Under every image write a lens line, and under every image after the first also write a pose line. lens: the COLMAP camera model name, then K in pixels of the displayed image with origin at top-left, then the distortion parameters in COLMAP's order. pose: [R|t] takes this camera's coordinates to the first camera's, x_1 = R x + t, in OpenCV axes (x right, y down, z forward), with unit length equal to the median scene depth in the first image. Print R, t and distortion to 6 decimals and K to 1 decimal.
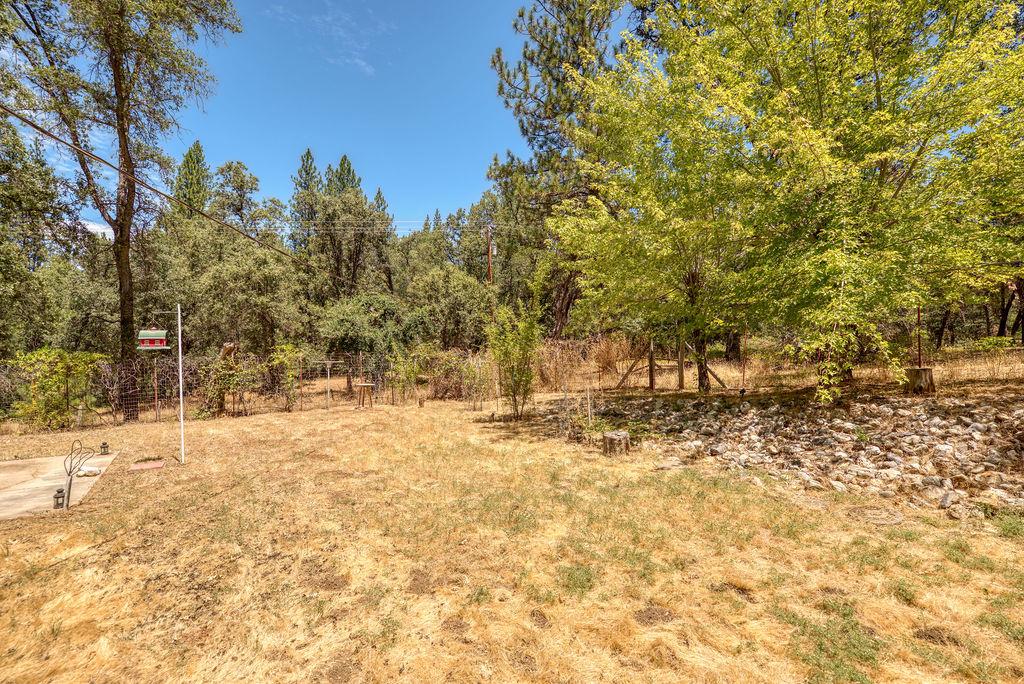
lens RADIAL K [[478.7, 0, 510.4], [0, 478.7, 345.2], [0, 0, 1]] dist [-0.006207, -0.000751]
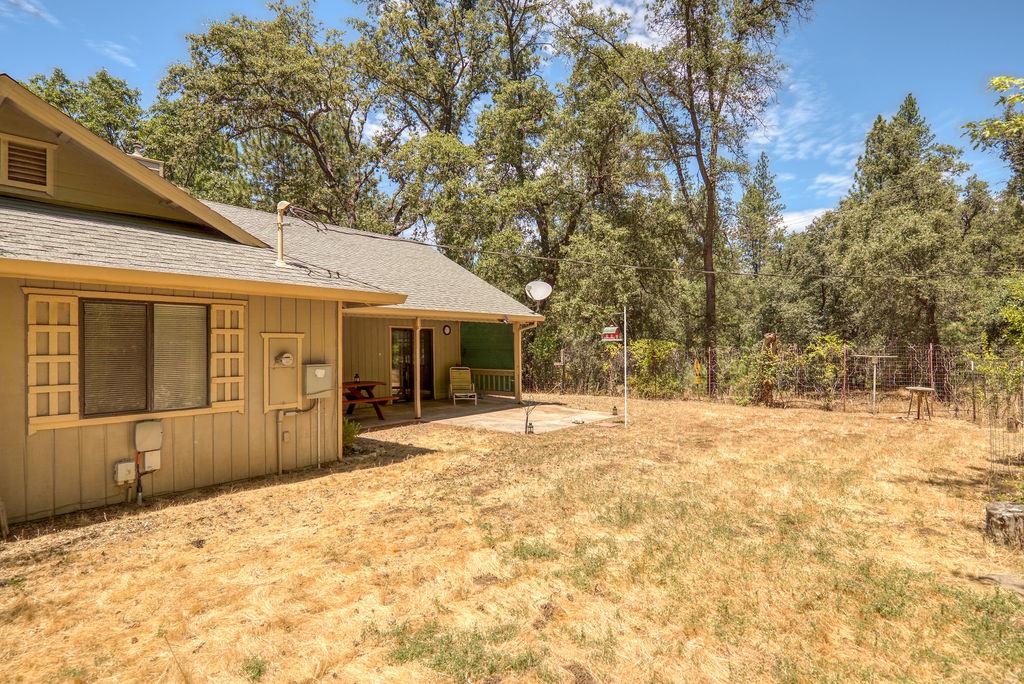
lens RADIAL K [[552.5, 0, 509.8], [0, 552.5, 345.1], [0, 0, 1]] dist [0.000836, -0.000027]
pose [[0.237032, 0.016867, -0.971355, 0.723489], [0.007011, 0.999794, 0.019071, -0.011911], [0.971477, -0.011330, 0.236865, 0.339823]]
